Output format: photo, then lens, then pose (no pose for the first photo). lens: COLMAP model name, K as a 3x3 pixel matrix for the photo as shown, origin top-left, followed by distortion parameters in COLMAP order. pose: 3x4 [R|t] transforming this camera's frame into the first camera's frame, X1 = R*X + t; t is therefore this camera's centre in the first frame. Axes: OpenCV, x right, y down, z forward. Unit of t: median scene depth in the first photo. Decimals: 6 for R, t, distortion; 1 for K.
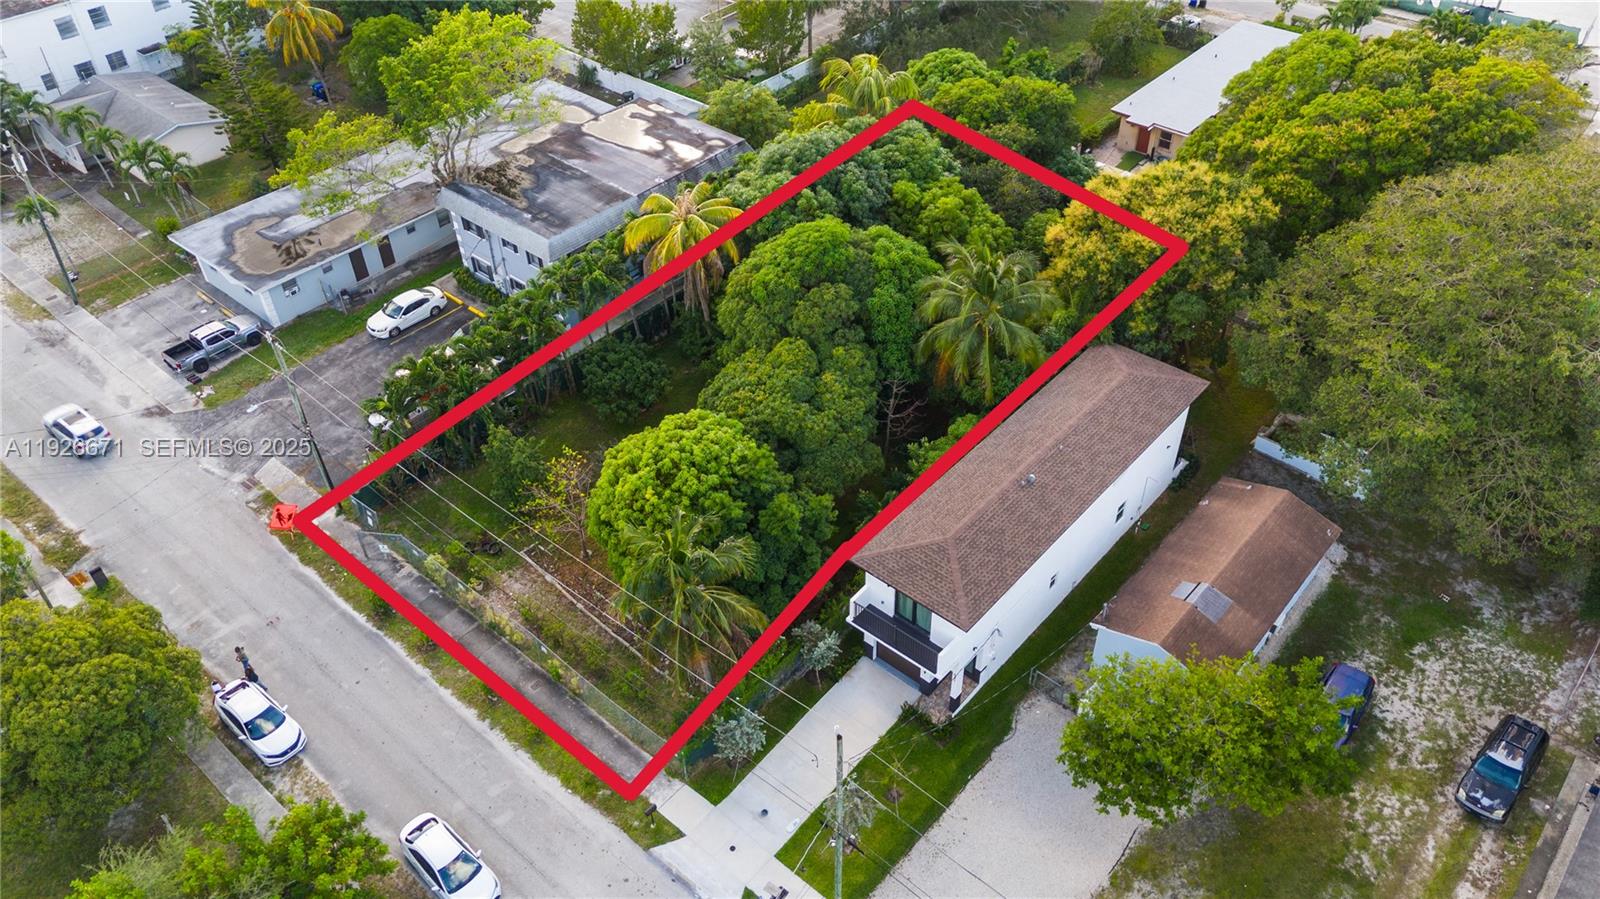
lens RADIAL K [[1185.8, 0, 800.0], [0, 1185.8, 449.5], [0, 0, 1]] dist [0.032666, 0.000101]
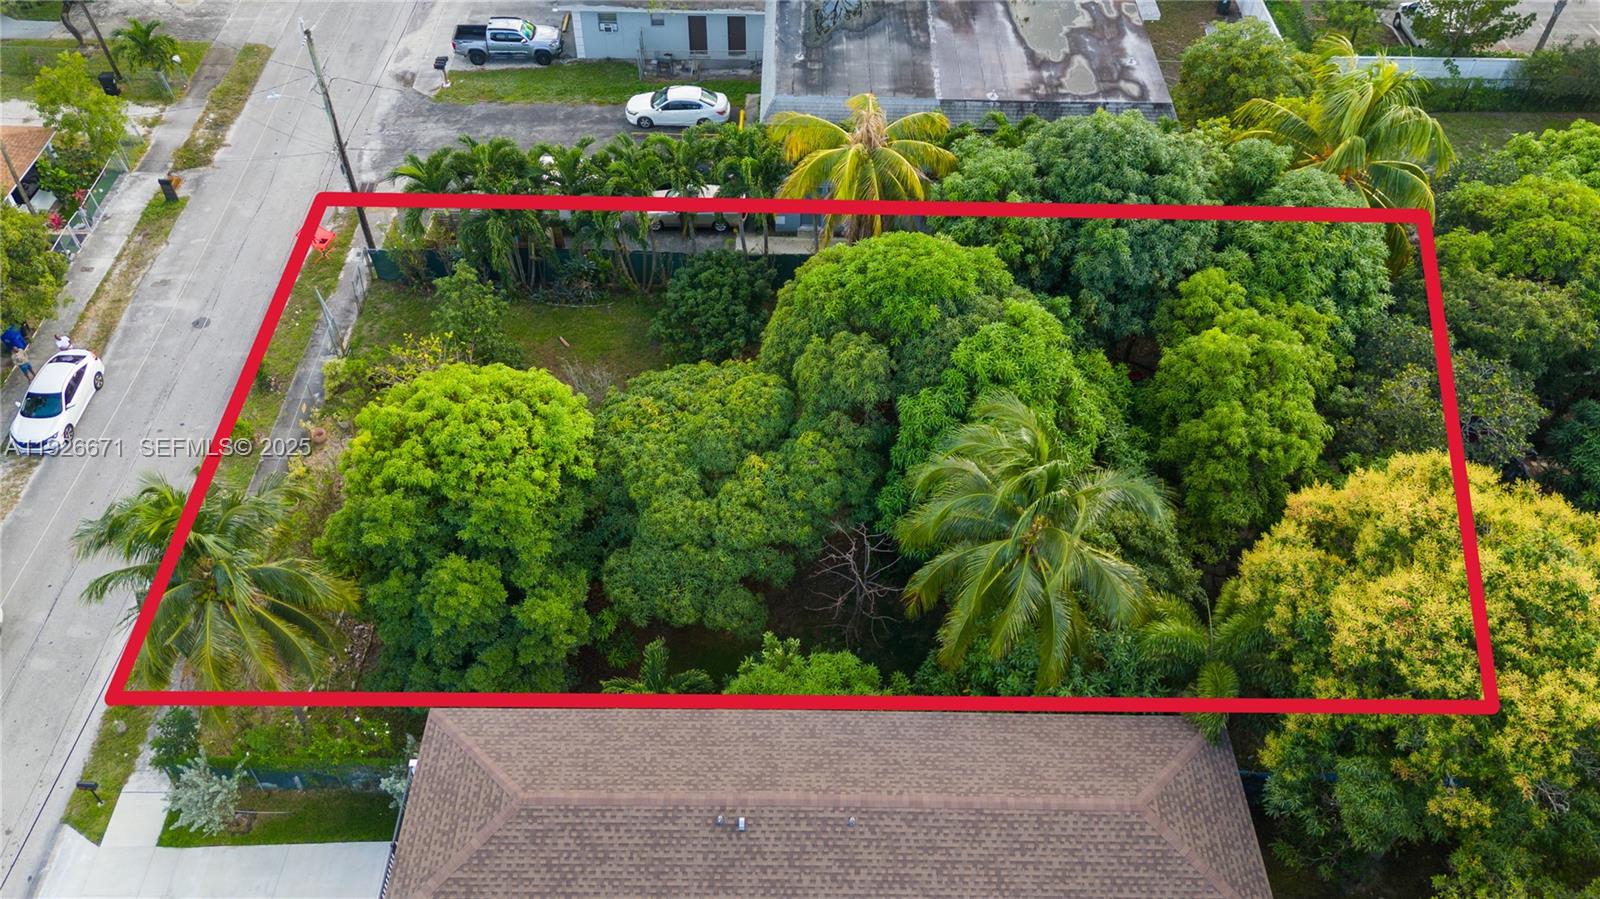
lens RADIAL K [[1273.6, 0, 800.0], [0, 1273.6, 449.5], [0, 0, 1]] dist [0.029225, -0.000897]
pose [[0.646873, 0.570521, -0.506025, 0.302069], [-0.517187, 0.815843, 0.258685, -0.204564], [0.560422, 0.094373, 0.822812, 0.388319]]
